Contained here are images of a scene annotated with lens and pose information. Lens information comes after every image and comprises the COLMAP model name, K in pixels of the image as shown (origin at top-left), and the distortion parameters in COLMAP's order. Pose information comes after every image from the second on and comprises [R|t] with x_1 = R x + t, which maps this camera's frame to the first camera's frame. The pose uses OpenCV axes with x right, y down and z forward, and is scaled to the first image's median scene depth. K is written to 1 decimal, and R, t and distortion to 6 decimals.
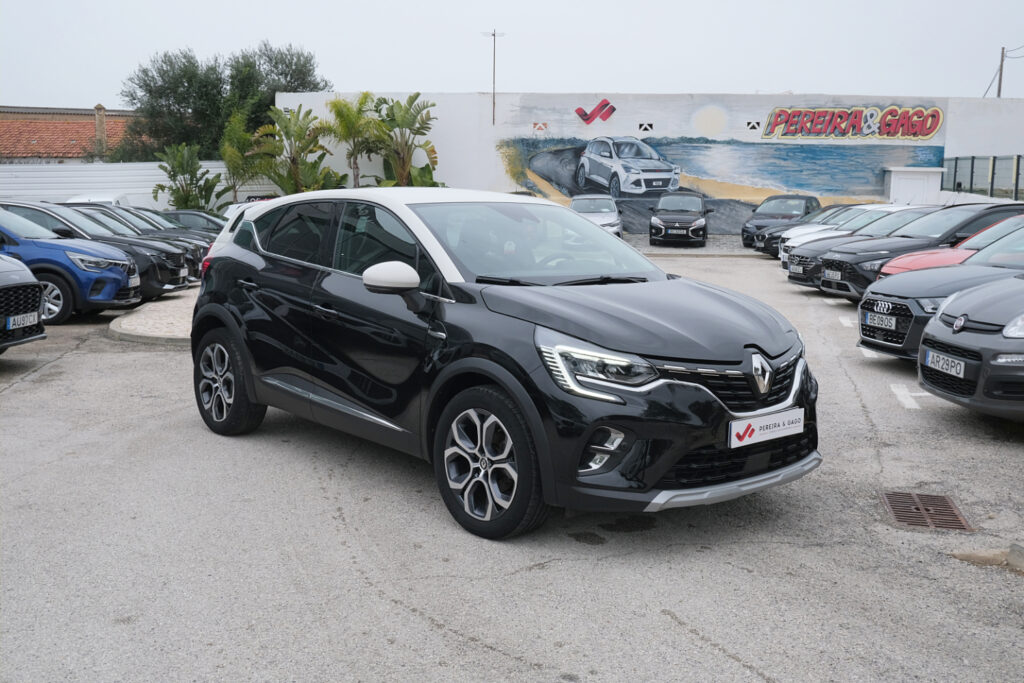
lens RADIAL K [[1067.9, 0, 511.4], [0, 1067.9, 344.9], [0, 0, 1]] dist [-0.012131, 0.000000]
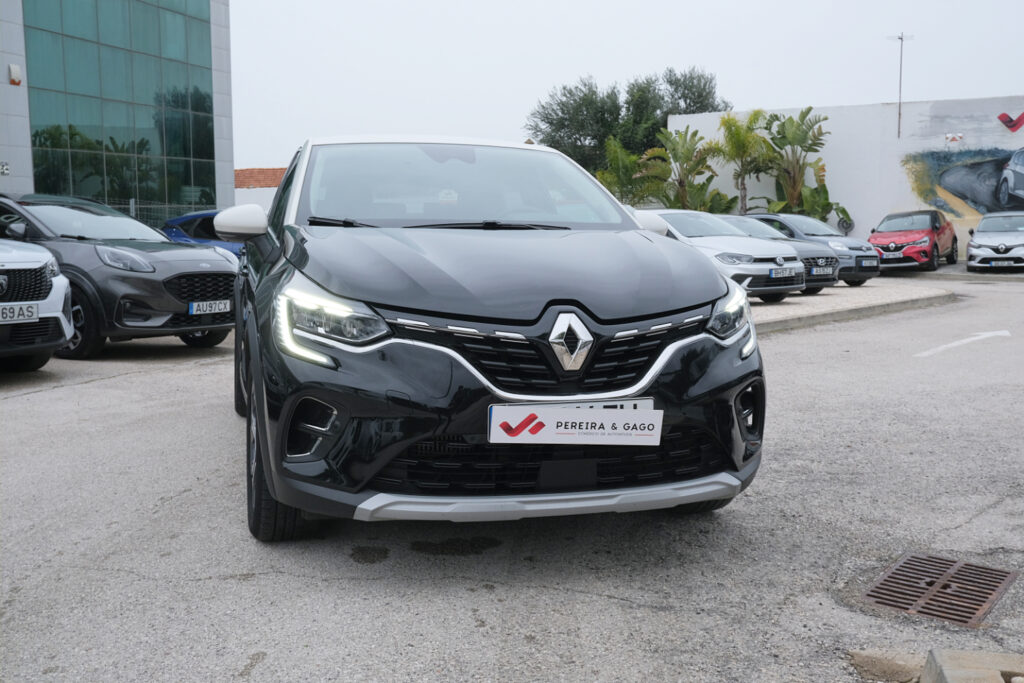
lens RADIAL K [[1067.9, 0, 513.0], [0, 1067.9, 336.2], [0, 0, 1]] dist [-0.012131, 0.000000]
pose [[0.903269, 0.033279, -0.427782, 0.080346], [-0.052519, 0.998066, -0.033252, 0.007784], [0.425848, 0.052502, 0.903270, 0.059259]]
